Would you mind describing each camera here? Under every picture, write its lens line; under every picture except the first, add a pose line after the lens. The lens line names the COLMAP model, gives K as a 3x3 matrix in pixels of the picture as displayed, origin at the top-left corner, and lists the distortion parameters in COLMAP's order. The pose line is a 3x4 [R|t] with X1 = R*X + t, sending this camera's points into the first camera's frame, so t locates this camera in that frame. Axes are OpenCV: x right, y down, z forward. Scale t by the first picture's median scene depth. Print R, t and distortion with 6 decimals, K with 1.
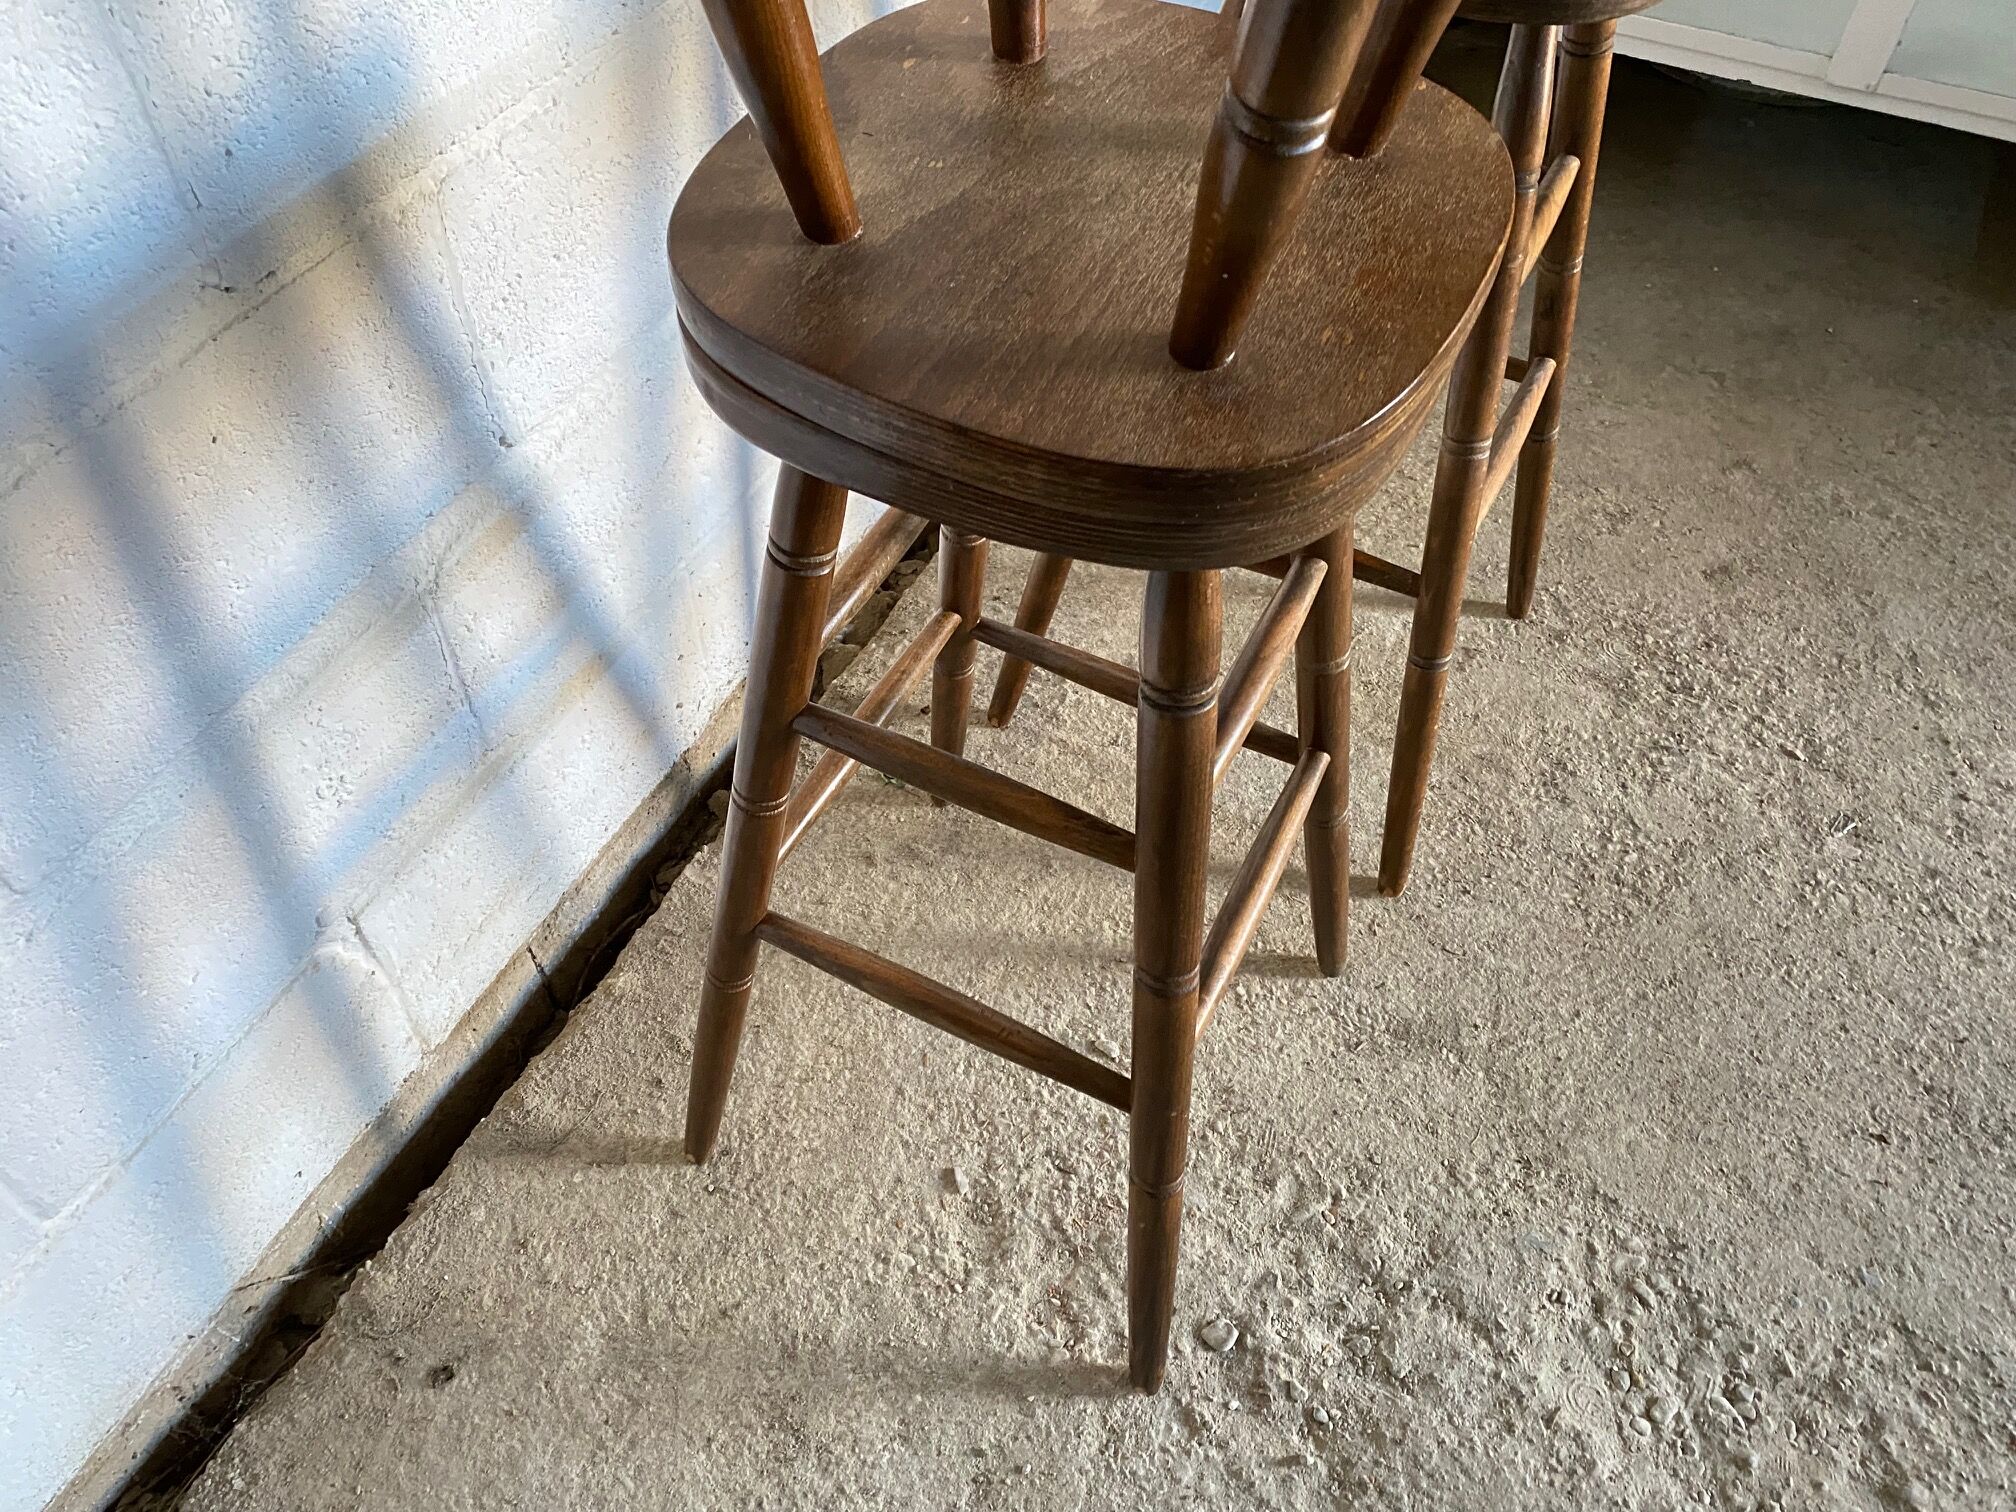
lens RADIAL K [[1536.0, 0, 971.7], [0, 1536.0, 743.4], [0, 0, 1]] dist [0.019512, -0.017837]
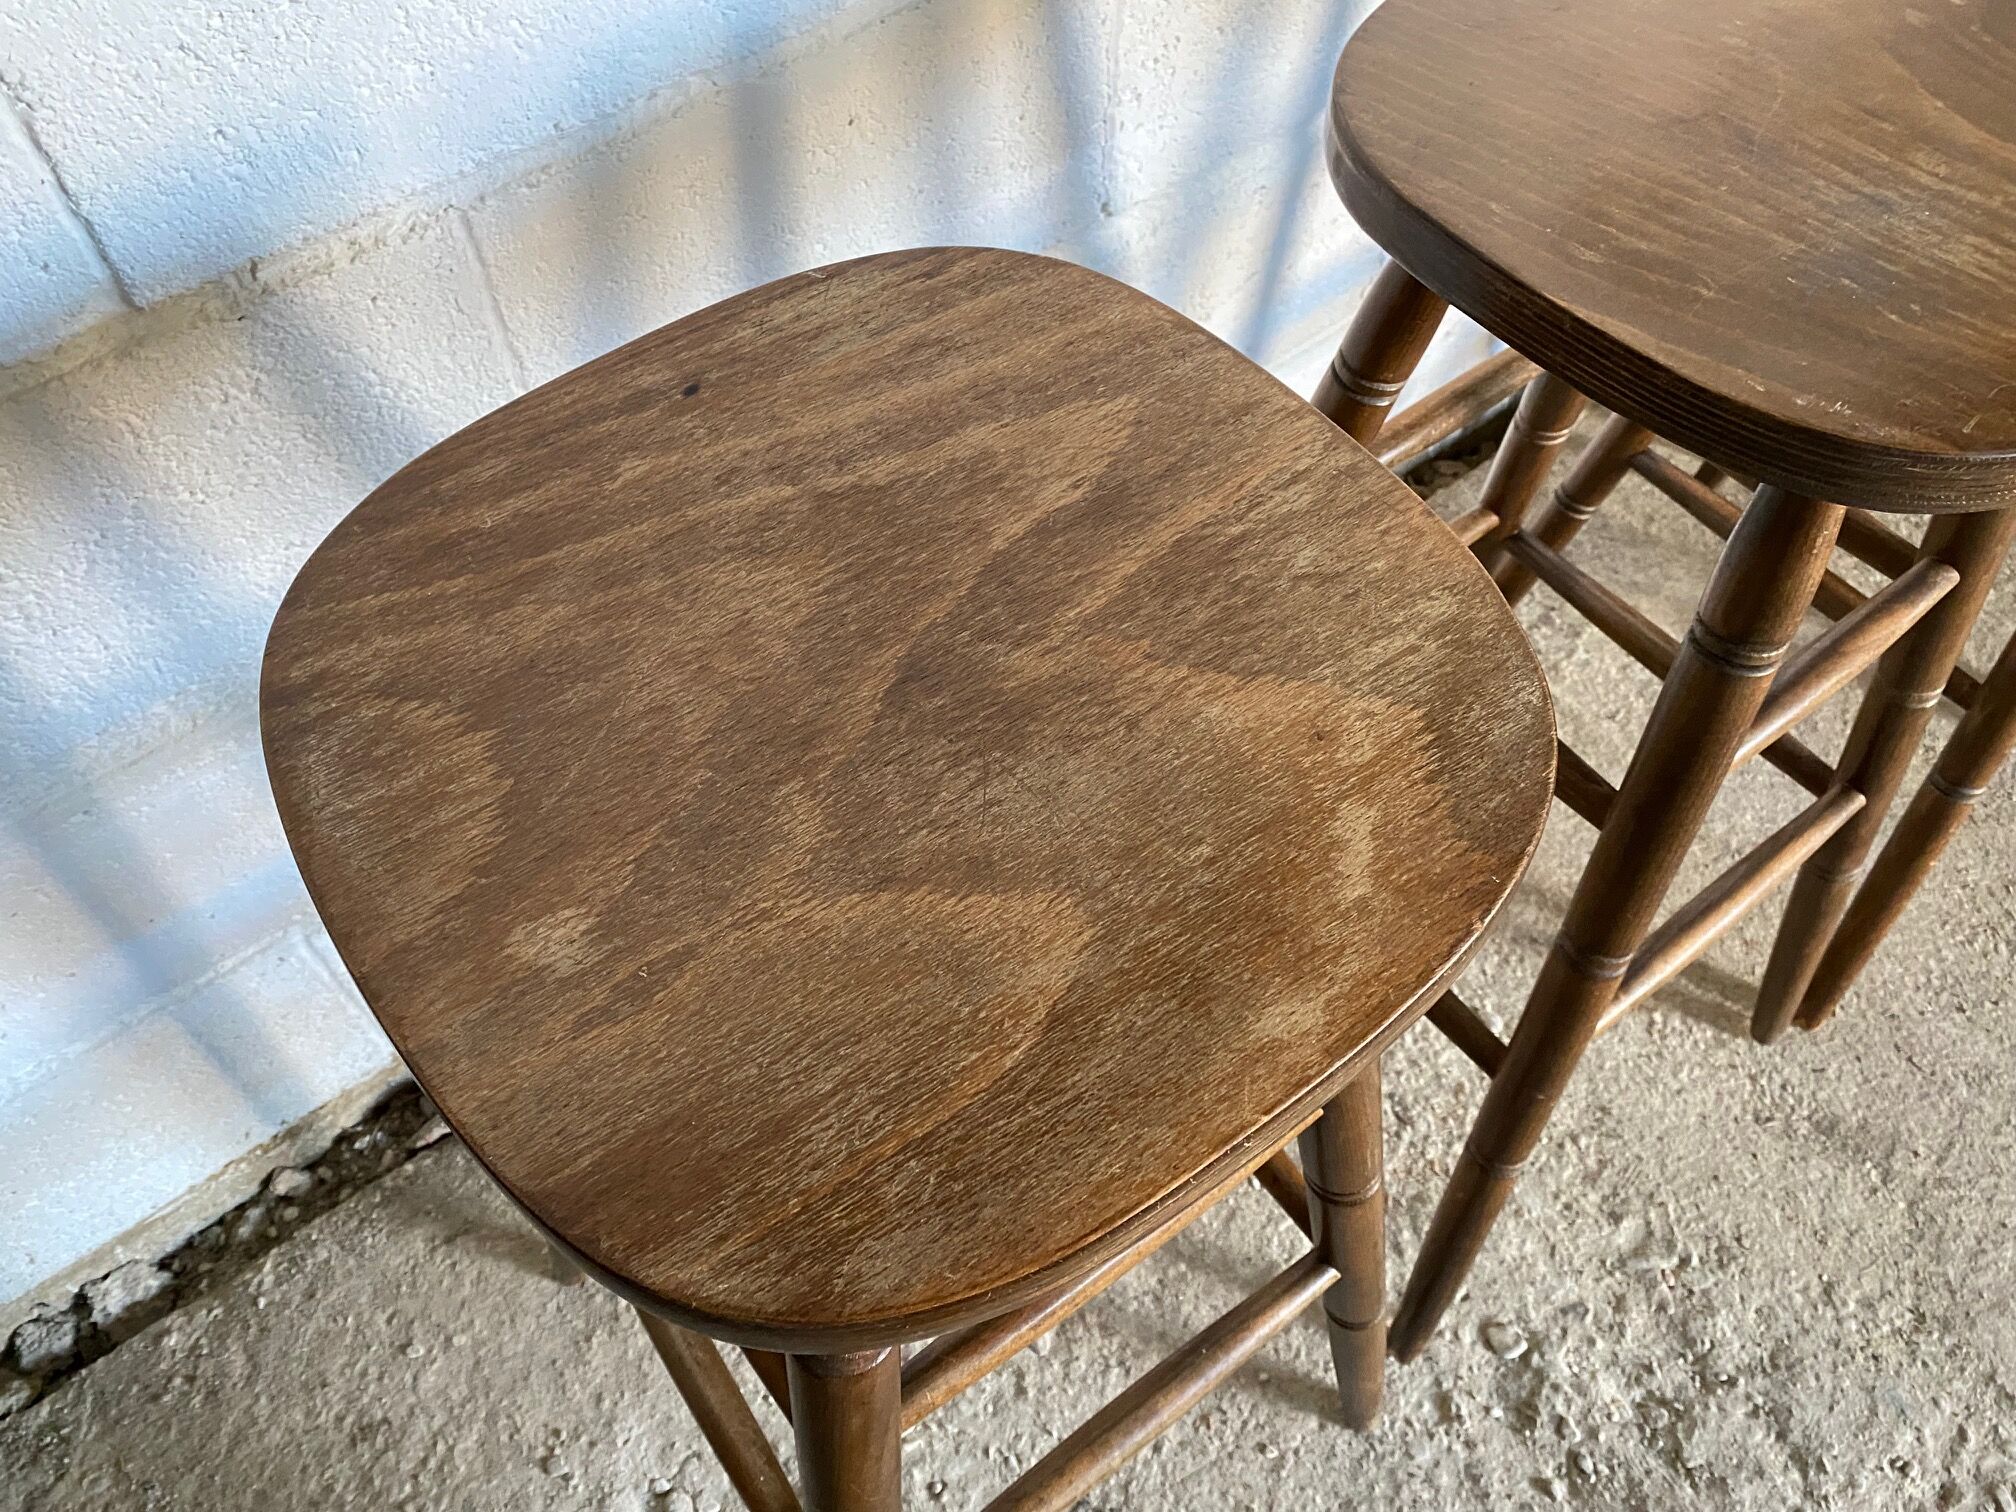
lens RADIAL K [[1536.0, 0, 978.5], [0, 1536.0, 764.6], [0, 0, 1]] dist [0.019512, -0.017837]
pose [[0.909833, 0.333467, -0.246989, -0.015527], [-0.310029, 0.941856, 0.129573, 0.028799], [0.275836, -0.041316, 0.960316, 0.020978]]
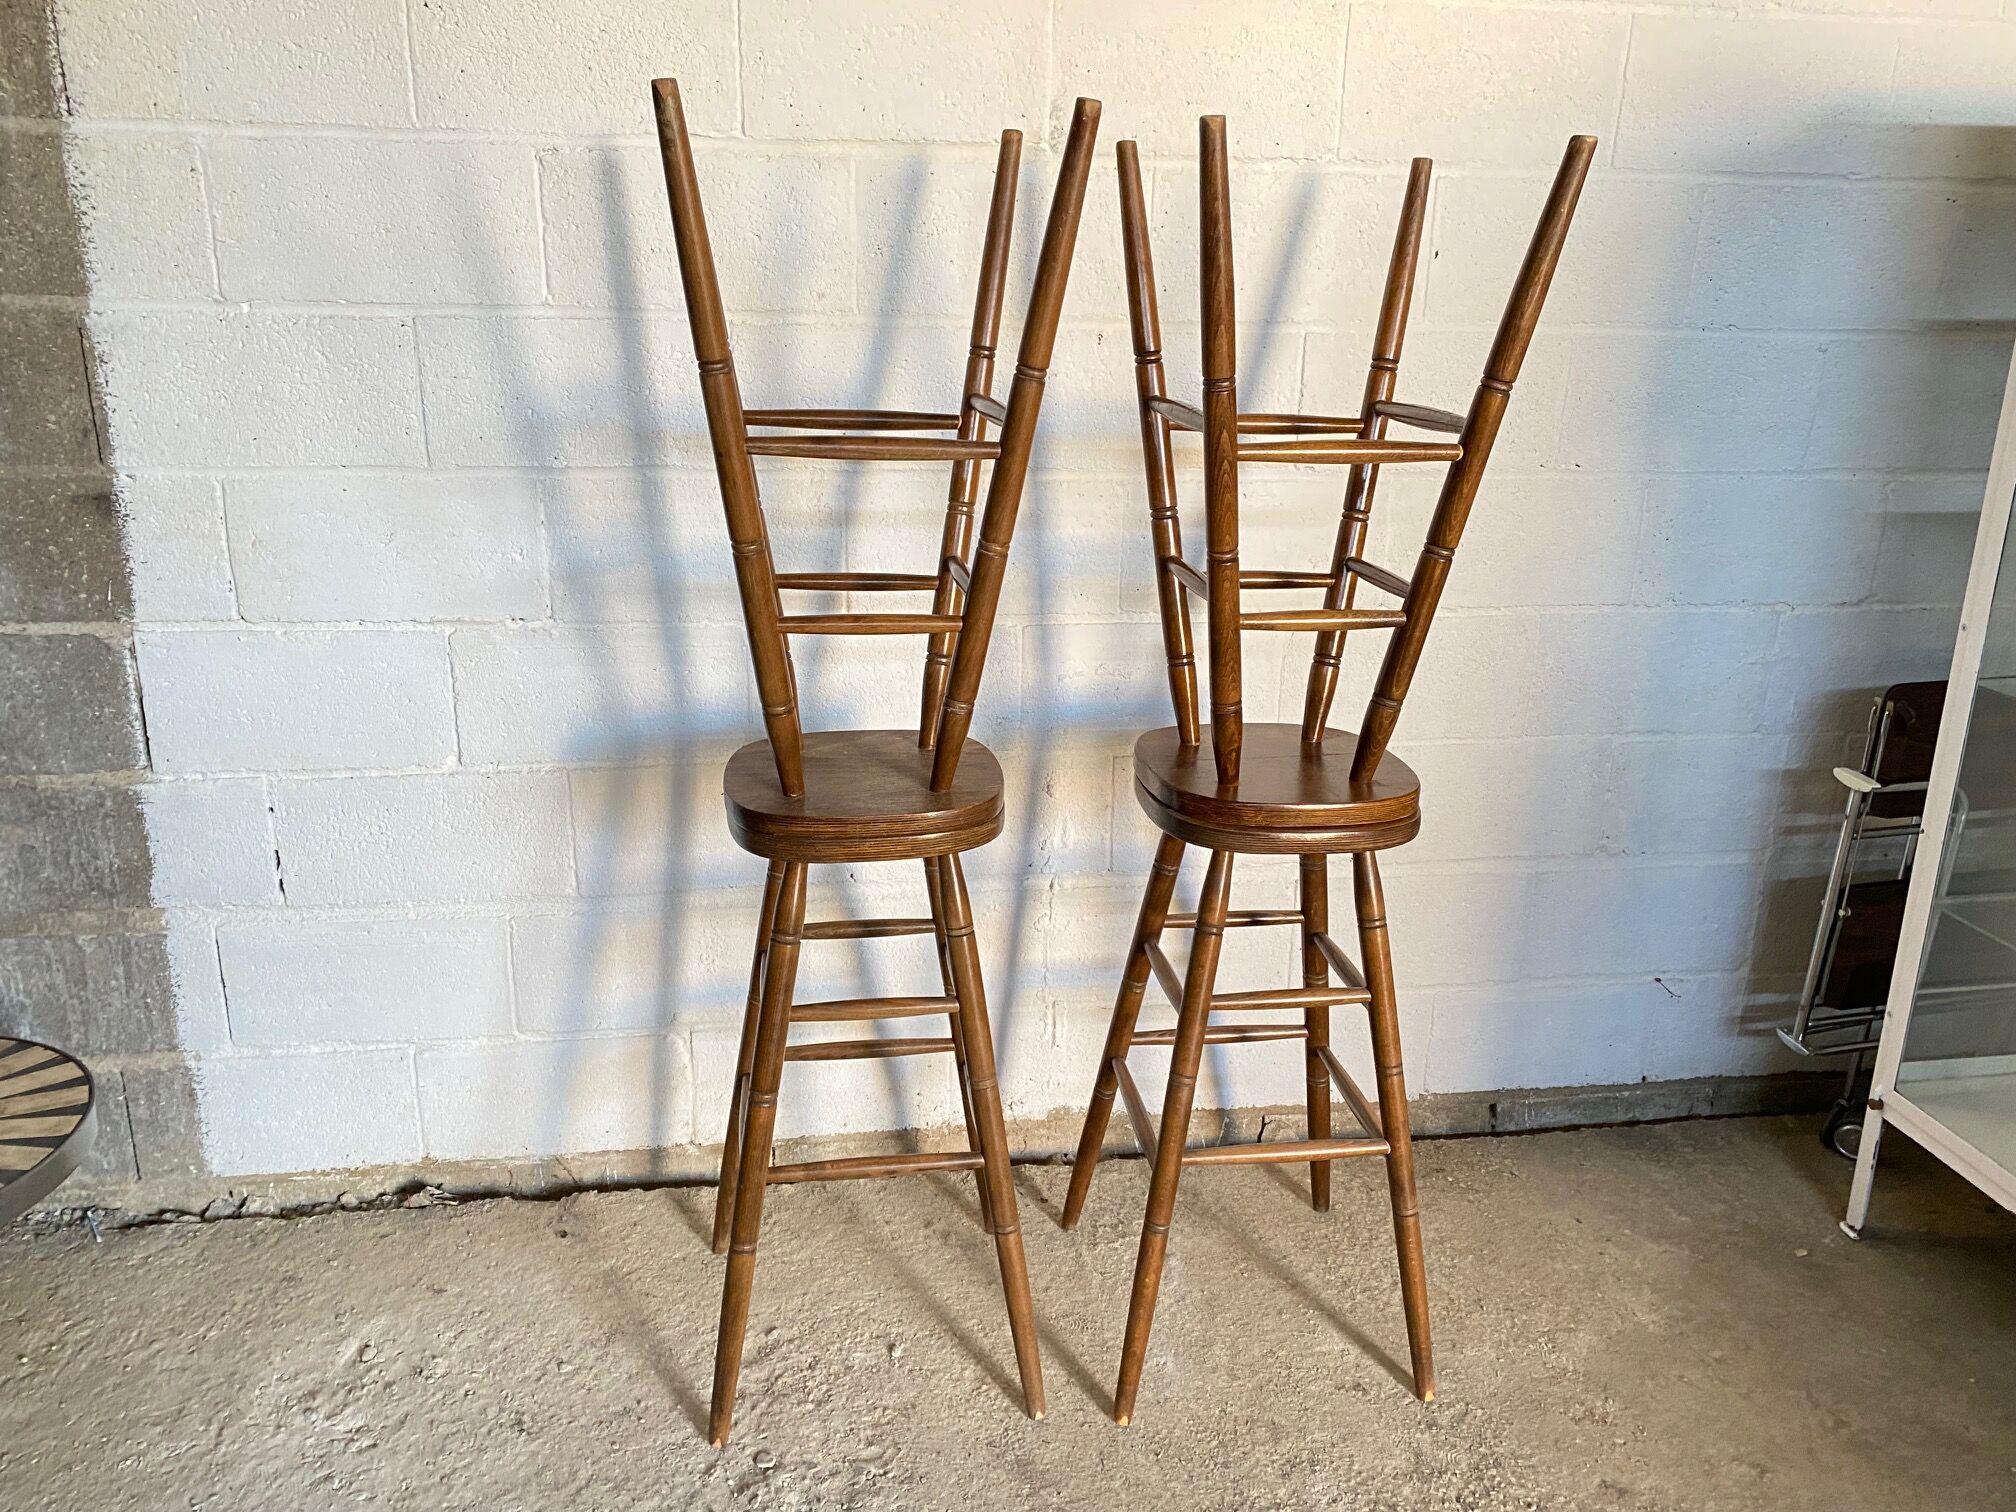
lens RADIAL K [[1536.0, 0, 1001.3], [0, 1536.0, 739.8], [0, 0, 1]] dist [0.019512, -0.017837]
pose [[0.594786, 0.240963, -0.766920, 1.277389], [-0.633275, 0.728095, -0.262374, 0.092340], [0.495168, 0.641728, 0.585657, -0.295056]]
